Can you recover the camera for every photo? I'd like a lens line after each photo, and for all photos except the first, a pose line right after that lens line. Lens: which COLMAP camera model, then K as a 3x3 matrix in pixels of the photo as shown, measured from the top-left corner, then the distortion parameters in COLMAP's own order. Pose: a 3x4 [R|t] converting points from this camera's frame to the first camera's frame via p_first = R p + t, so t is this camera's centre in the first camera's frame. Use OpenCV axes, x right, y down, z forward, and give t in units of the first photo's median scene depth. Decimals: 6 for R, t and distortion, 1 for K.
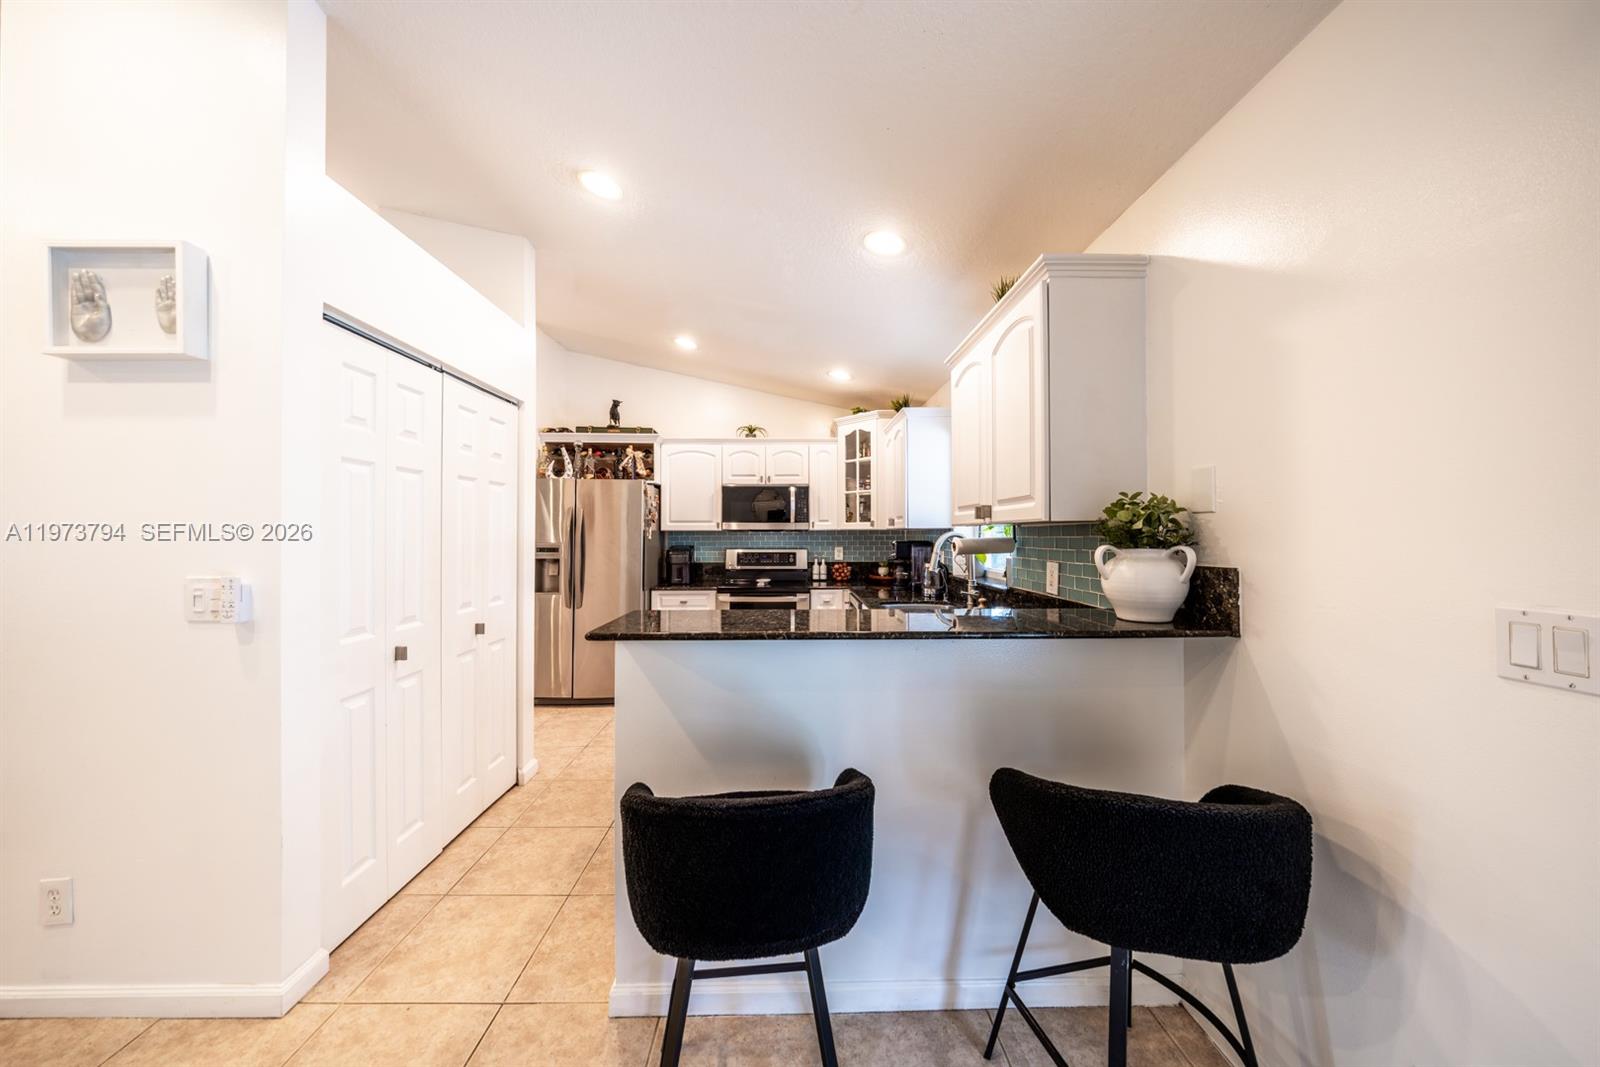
lens RADIAL K [[564.3, 0, 800.0], [0, 564.3, 533.5], [0, 0, 1]] dist [0.016838, -0.015407]
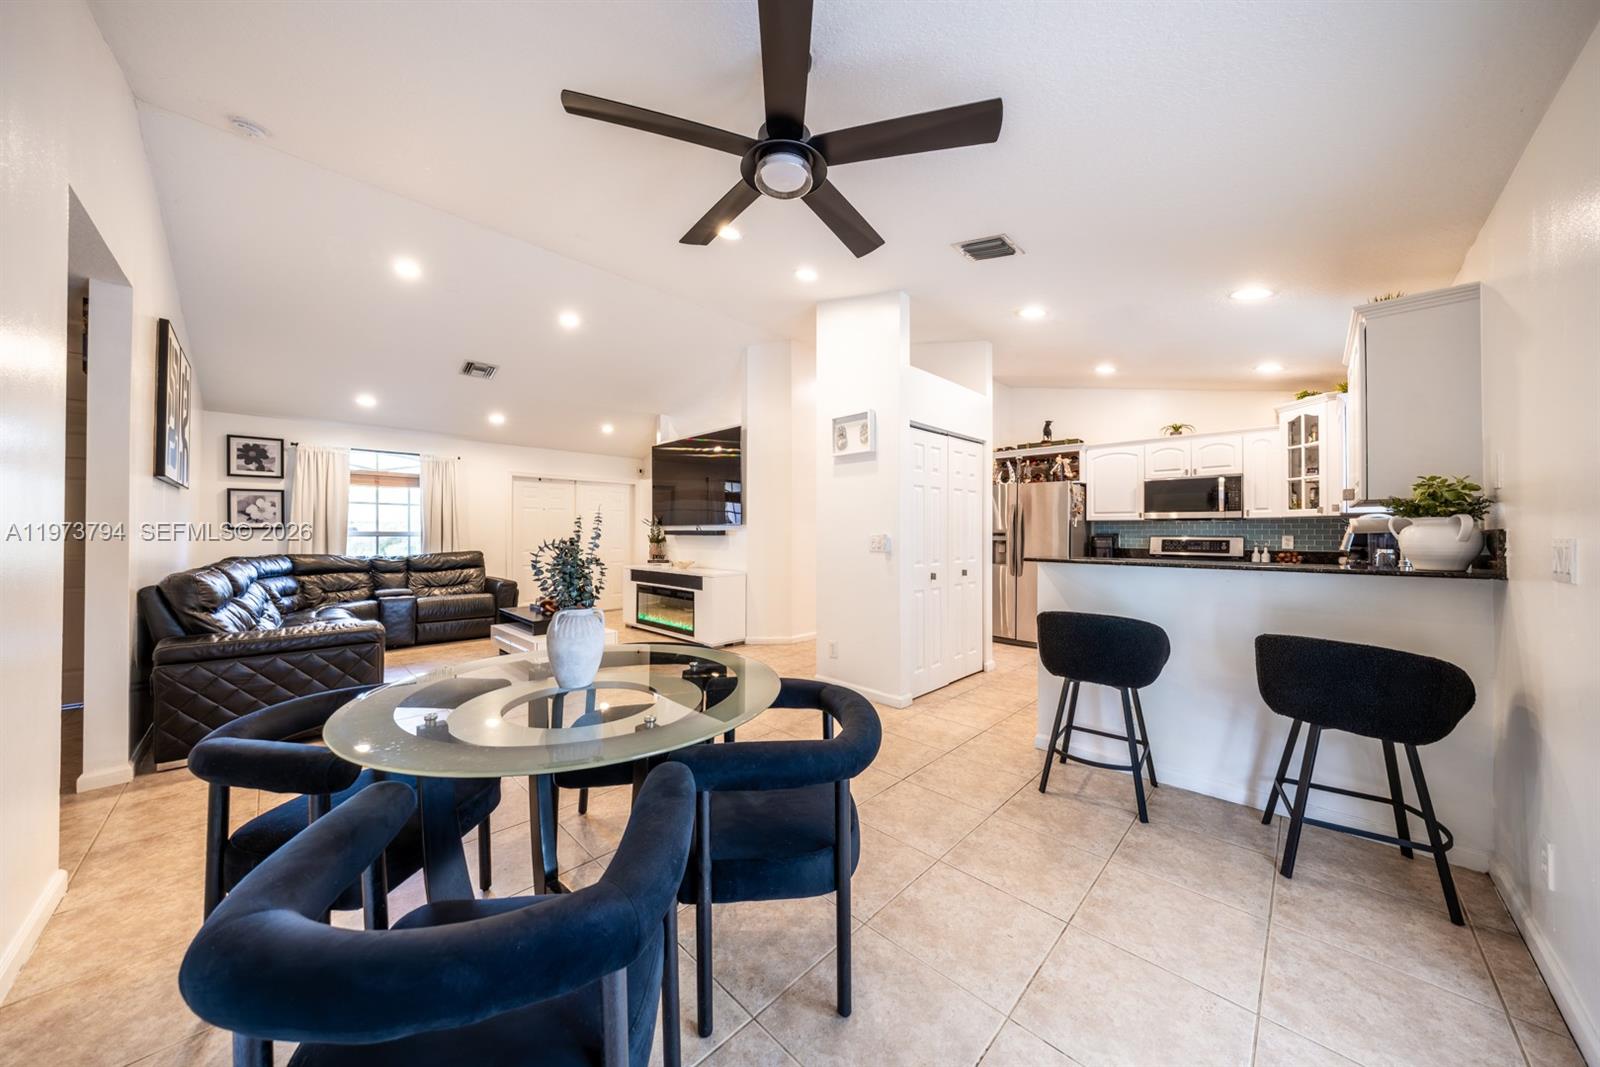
lens RADIAL K [[564.3, 0, 800.0], [0, 564.3, 533.5], [0, 0, 1]] dist [0.016838, -0.015407]
pose [[0.734792, -0.002174, -0.678289, 0.138746], [0.003729, 0.999993, 0.000836, 0.020355], [0.678282, -0.003143, 0.734795, -0.346706]]
